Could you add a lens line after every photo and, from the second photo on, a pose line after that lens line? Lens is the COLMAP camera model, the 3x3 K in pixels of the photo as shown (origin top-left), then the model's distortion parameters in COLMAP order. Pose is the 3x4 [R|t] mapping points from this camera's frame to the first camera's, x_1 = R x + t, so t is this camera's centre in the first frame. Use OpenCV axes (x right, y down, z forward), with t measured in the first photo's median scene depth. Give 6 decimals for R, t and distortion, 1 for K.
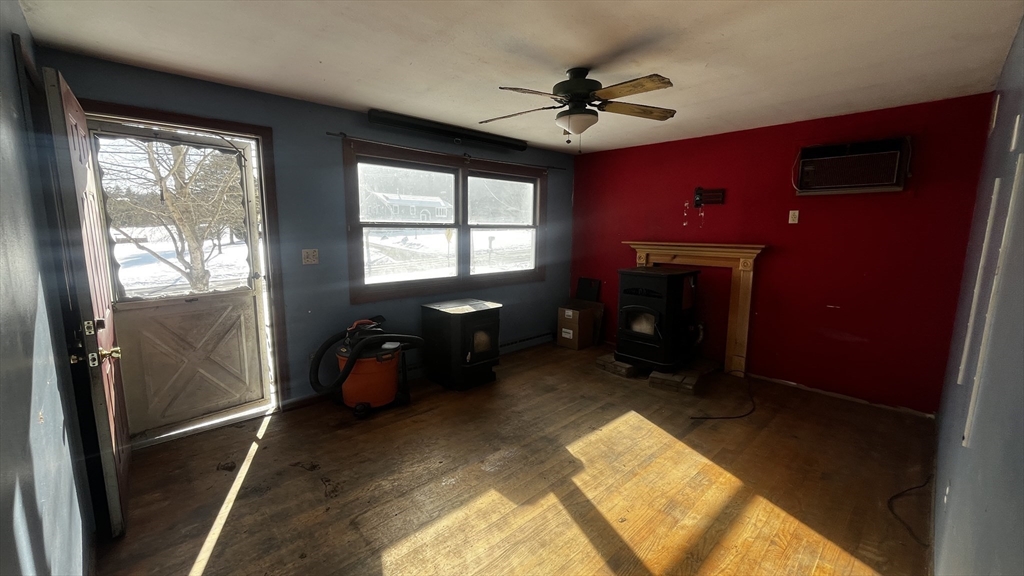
lens RADIAL K [[413.2, 0, 509.7], [0, 413.2, 289.0], [0, 0, 1]] dist [0.000202, -0.001463]
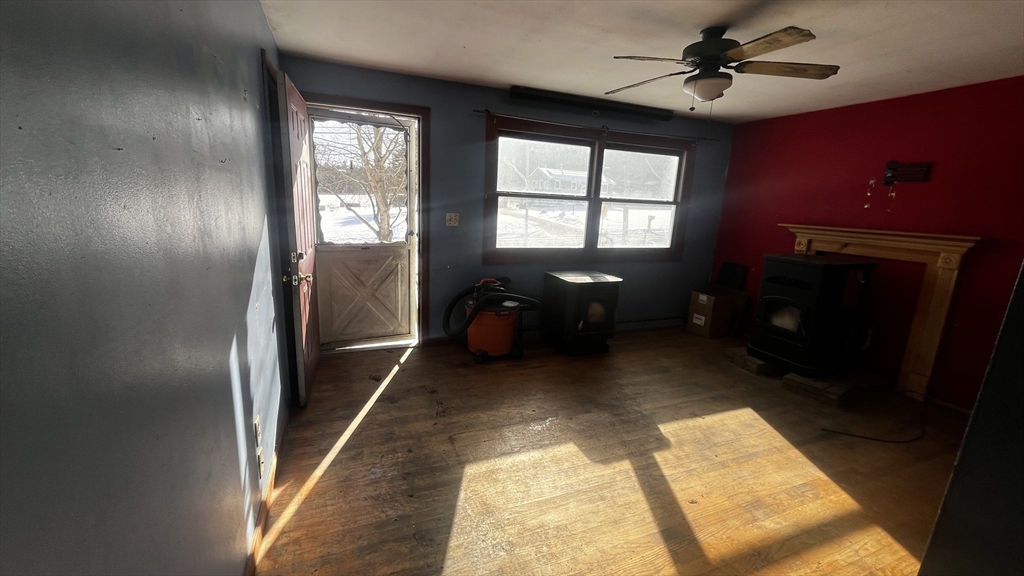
lens RADIAL K [[413.2, 0, 509.2], [0, 413.2, 288.7], [0, 0, 1]] dist [0.000202, -0.001463]
pose [[0.928019, 0.111556, -0.355437, 0.104465], [-0.092122, 0.993199, 0.071200, 0.017724], [0.360963, -0.033331, 0.931984, -0.035325]]
